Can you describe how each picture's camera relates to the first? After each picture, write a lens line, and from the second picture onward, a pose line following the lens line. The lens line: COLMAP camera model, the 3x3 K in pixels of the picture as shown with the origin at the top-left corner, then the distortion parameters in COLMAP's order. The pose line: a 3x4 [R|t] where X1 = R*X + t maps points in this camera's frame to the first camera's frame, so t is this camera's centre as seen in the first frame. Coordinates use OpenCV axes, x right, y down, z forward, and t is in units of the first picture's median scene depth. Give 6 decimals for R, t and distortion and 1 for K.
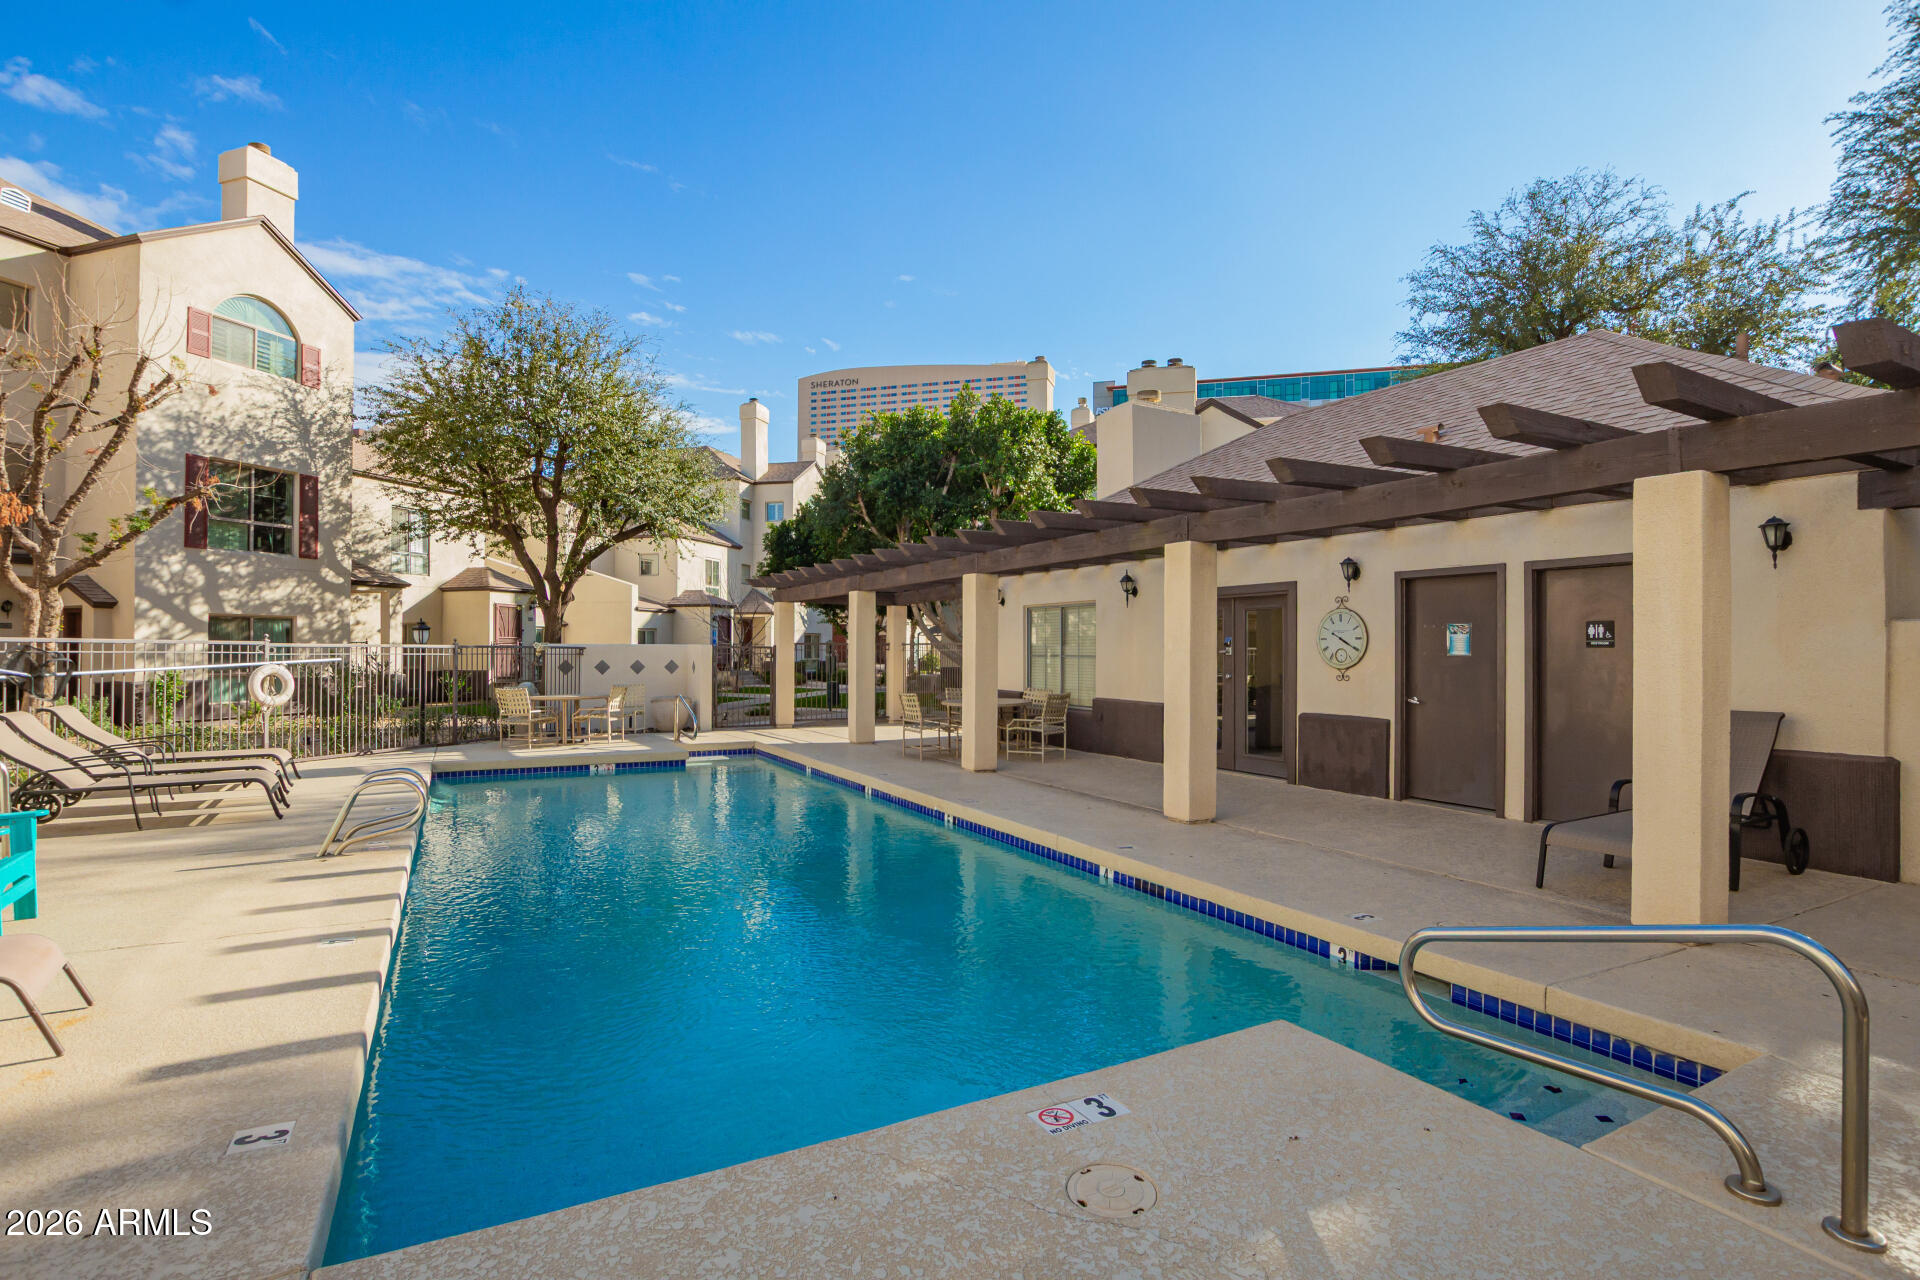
lens RADIAL K [[965.3, 0, 964.0], [0, 965.3, 618.1], [0, 0, 1]] dist [0.000499, -0.000335]
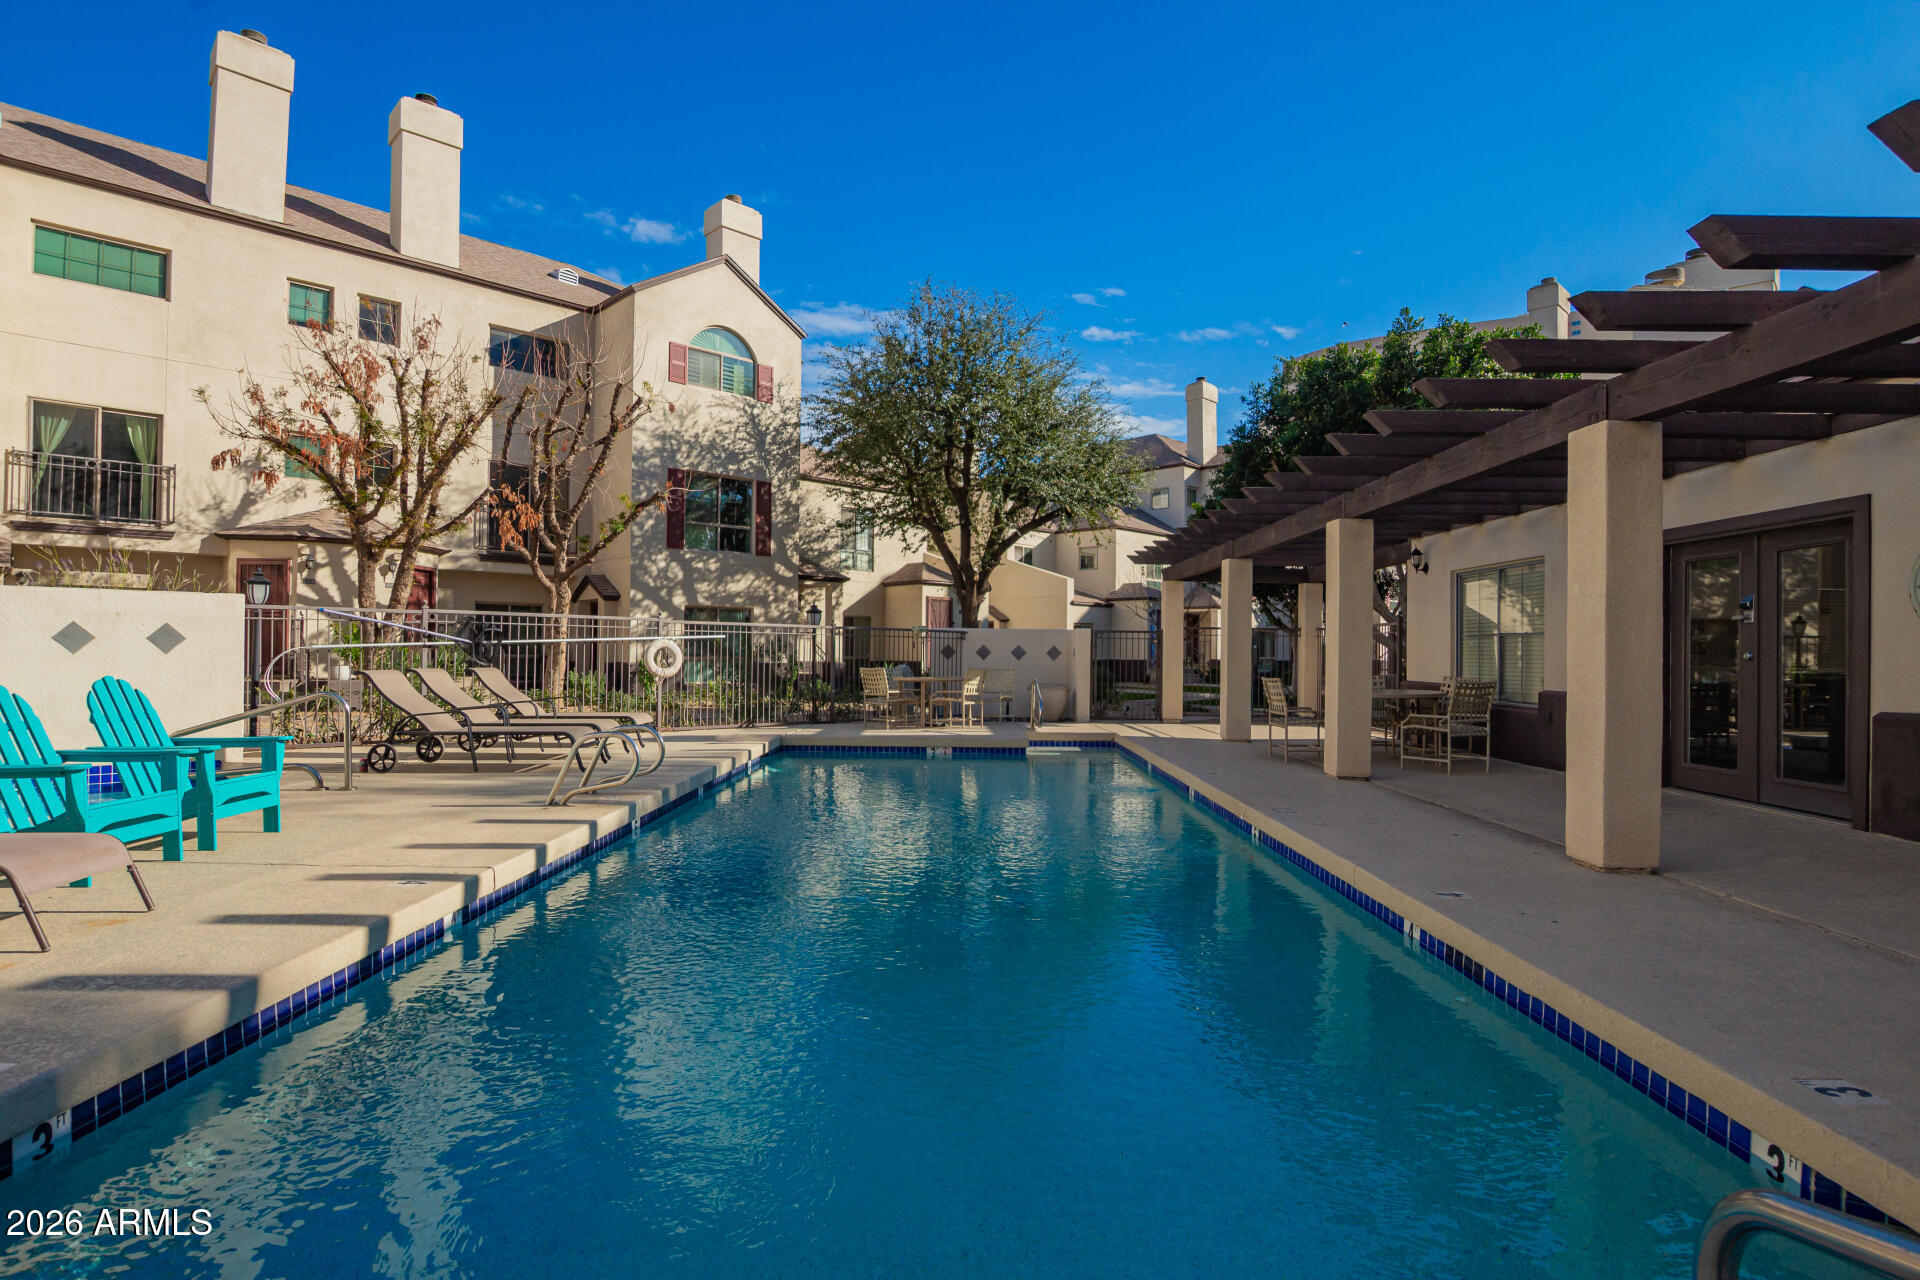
lens RADIAL K [[989.9, 0, 960.0], [0, 989.9, 640.0], [0, 0, 1]] dist [-0.015937, 0.001742]
pose [[0.880364, 0.002365, -0.474293, 0.070021], [0.006082, 0.999849, 0.016274, 0.020526], [0.474260, -0.017211, 0.880217, 0.100938]]
